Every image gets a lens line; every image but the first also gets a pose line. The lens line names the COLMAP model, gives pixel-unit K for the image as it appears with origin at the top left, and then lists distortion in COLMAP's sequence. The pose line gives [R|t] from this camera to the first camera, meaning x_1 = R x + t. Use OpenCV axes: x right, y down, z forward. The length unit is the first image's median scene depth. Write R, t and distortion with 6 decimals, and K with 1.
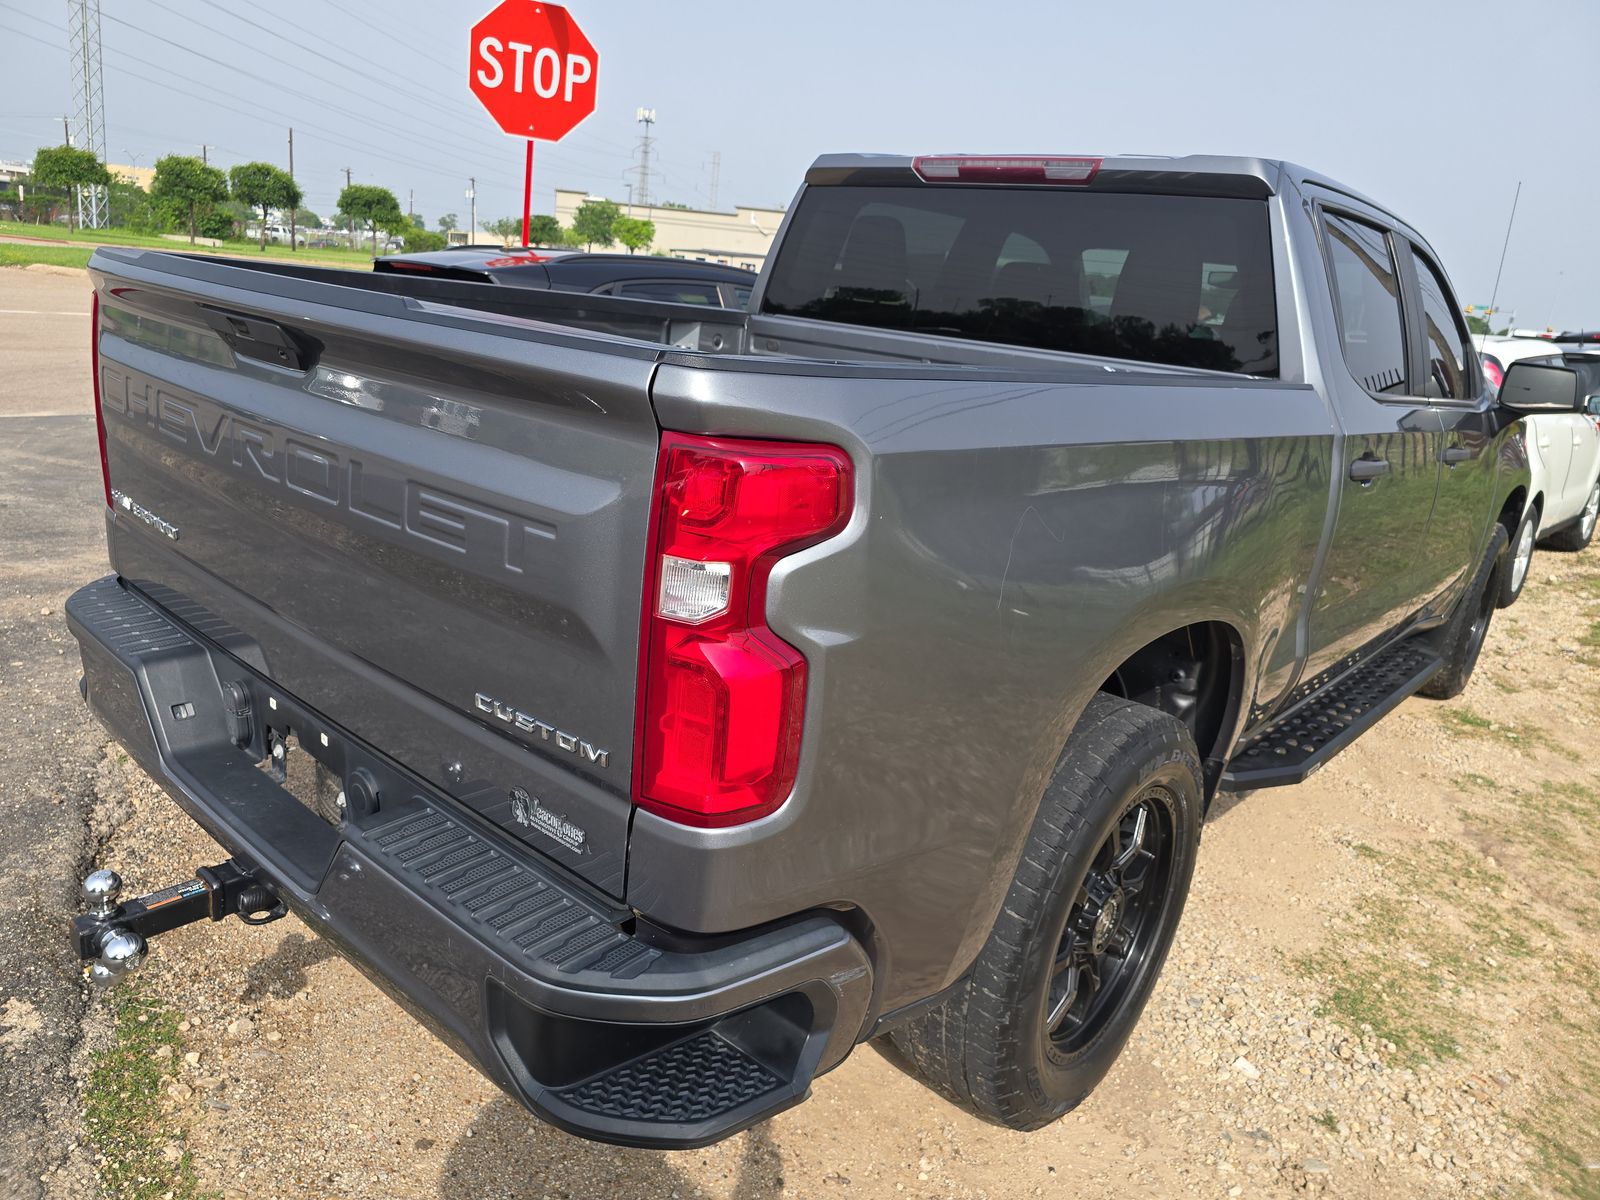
lens RADIAL K [[1120.8, 0, 806.3], [0, 1120.8, 593.9], [0, 0, 1]] dist [0.046170, -0.037214]
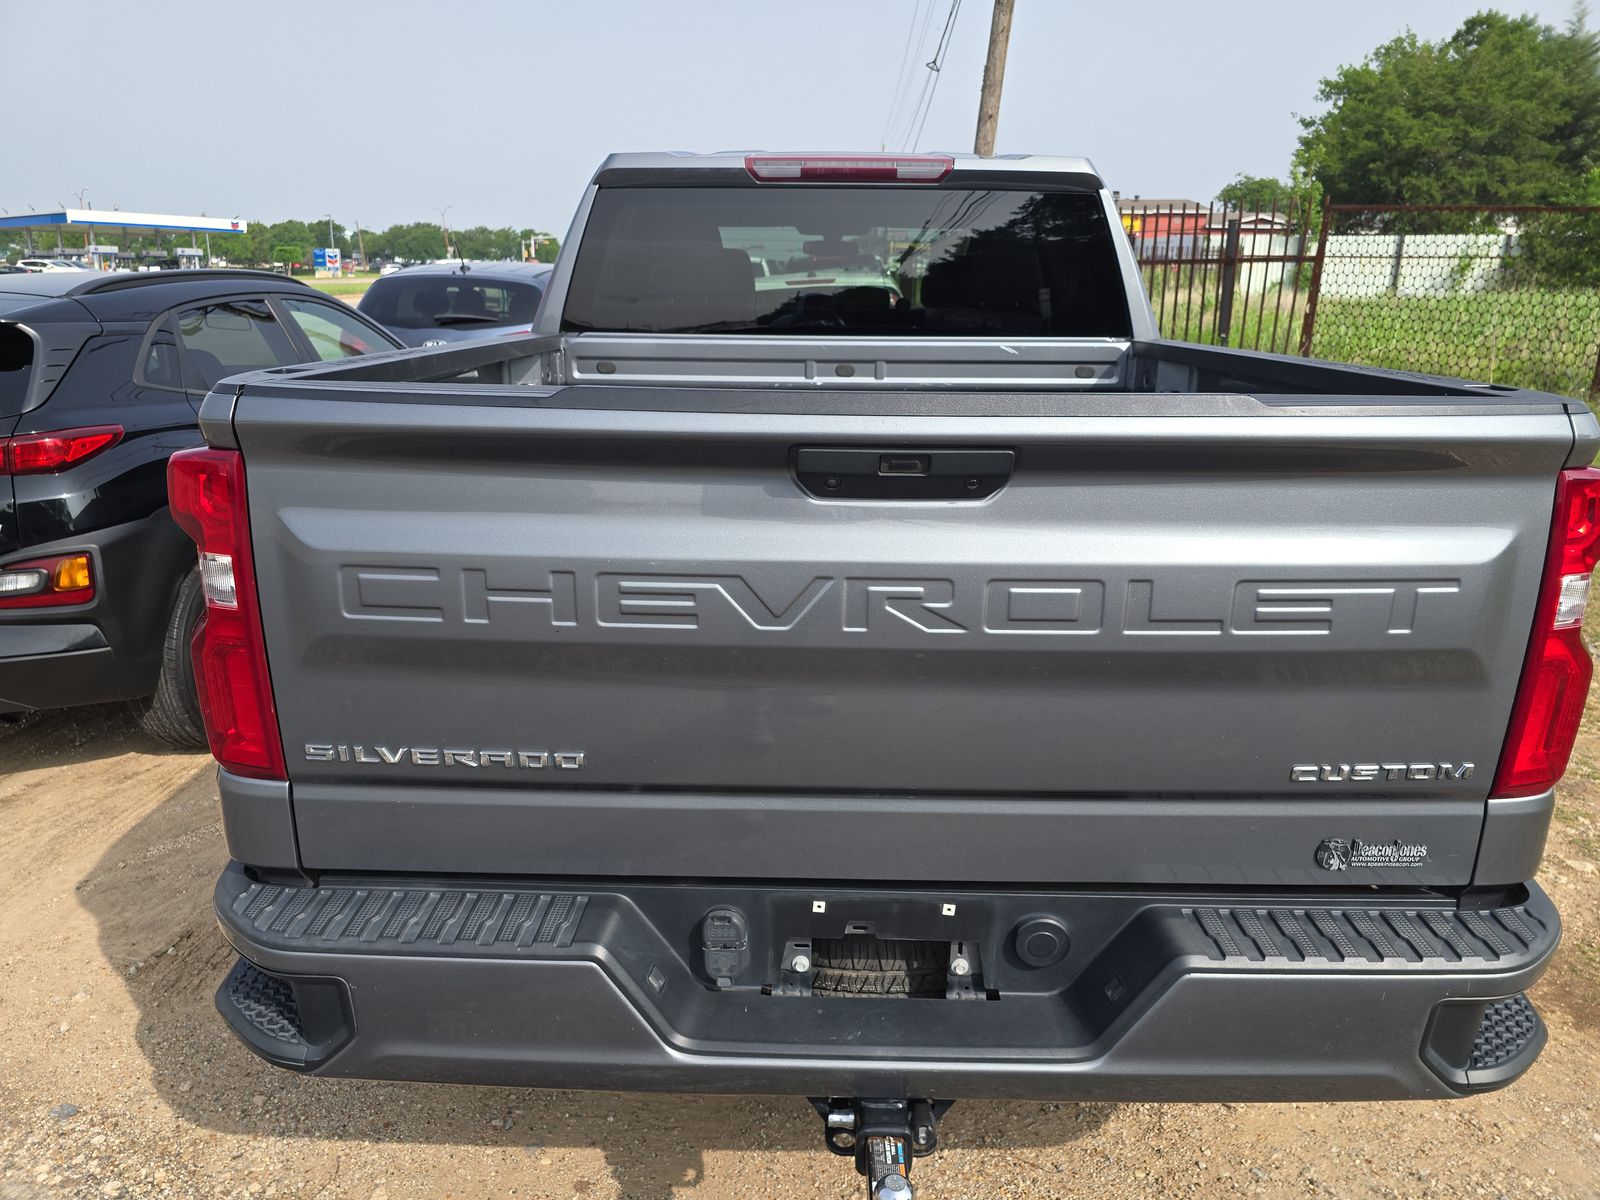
lens RADIAL K [[1120.8, 0, 806.3], [0, 1120.8, 593.9], [0, 0, 1]] dist [0.046170, -0.037214]
pose [[0.761527, -0.268173, 0.590051, -0.579184], [0.238108, 0.962481, 0.130133, -0.146561], [-0.602811, 0.041396, 0.796809, 0.217186]]
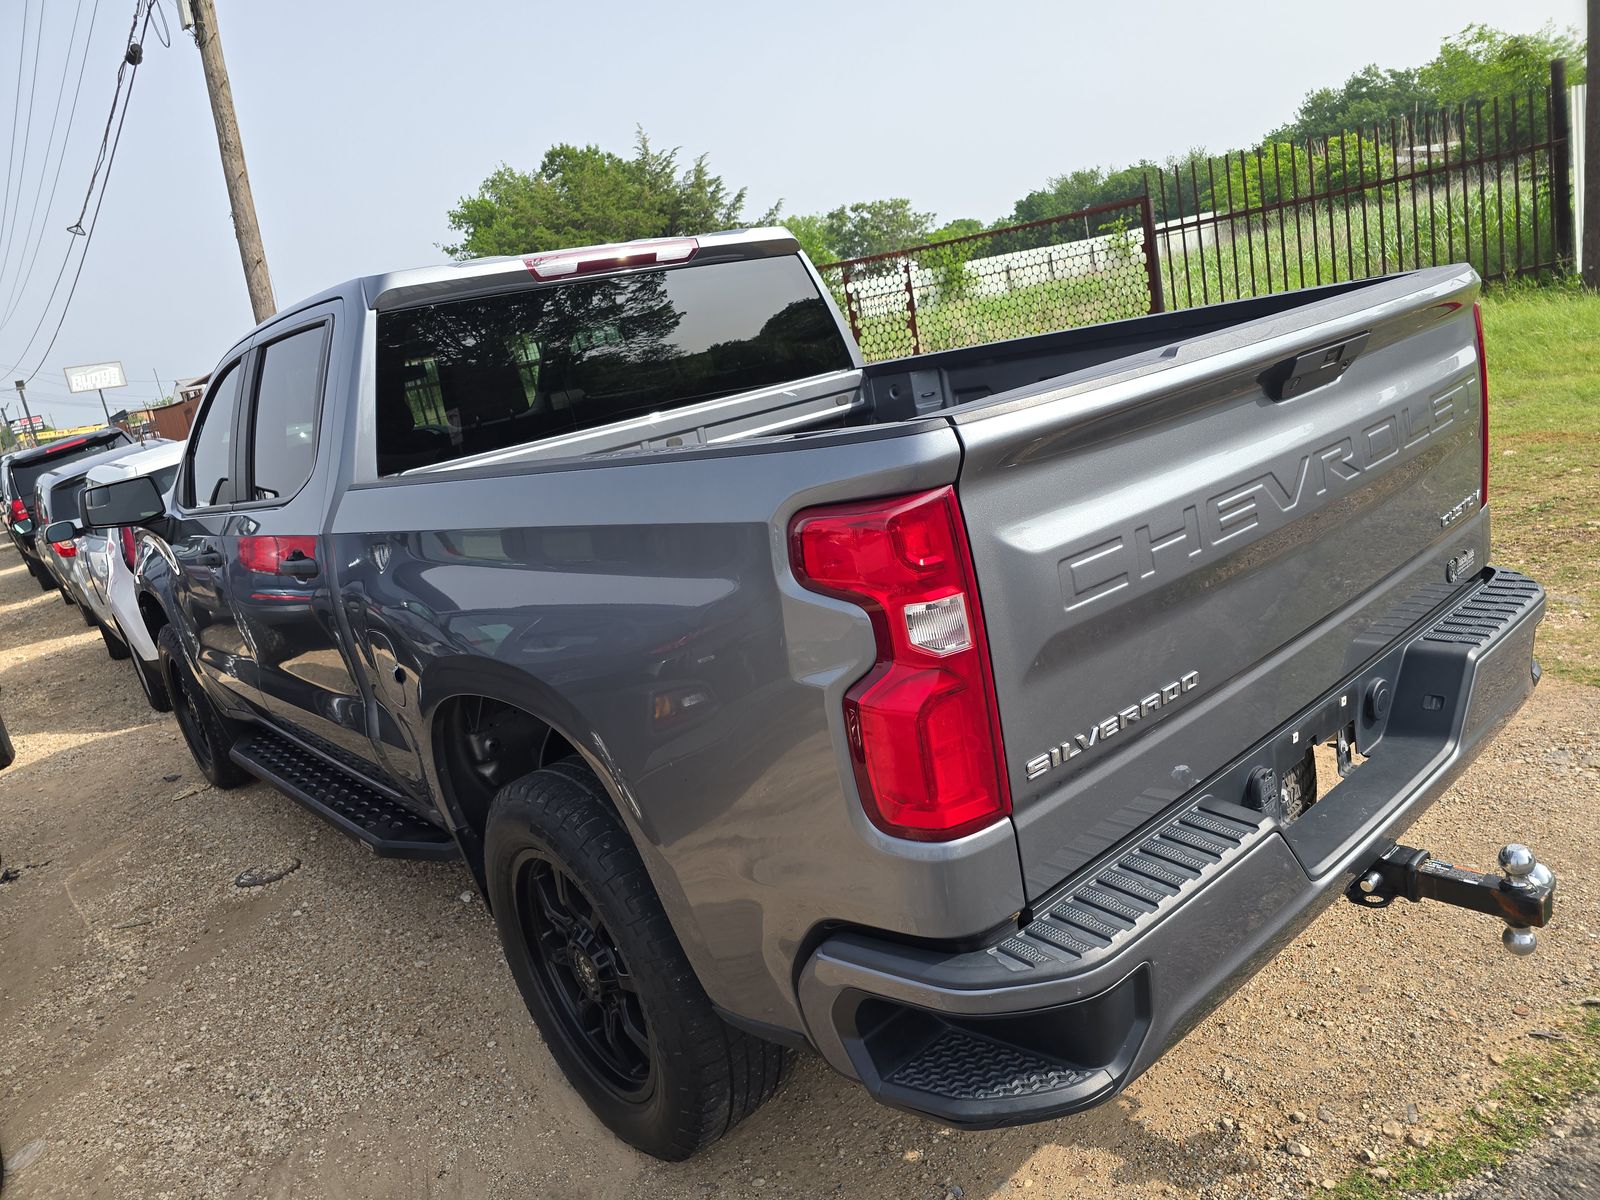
lens RADIAL K [[1120.8, 0, 806.3], [0, 1120.8, 593.9], [0, 0, 1]] dist [0.046170, -0.037214]
pose [[0.116841, -0.355465, 0.927358, -0.911833], [0.453833, 0.849670, 0.268507, -0.309935], [-0.883394, 0.389493, 0.260598, 0.678611]]
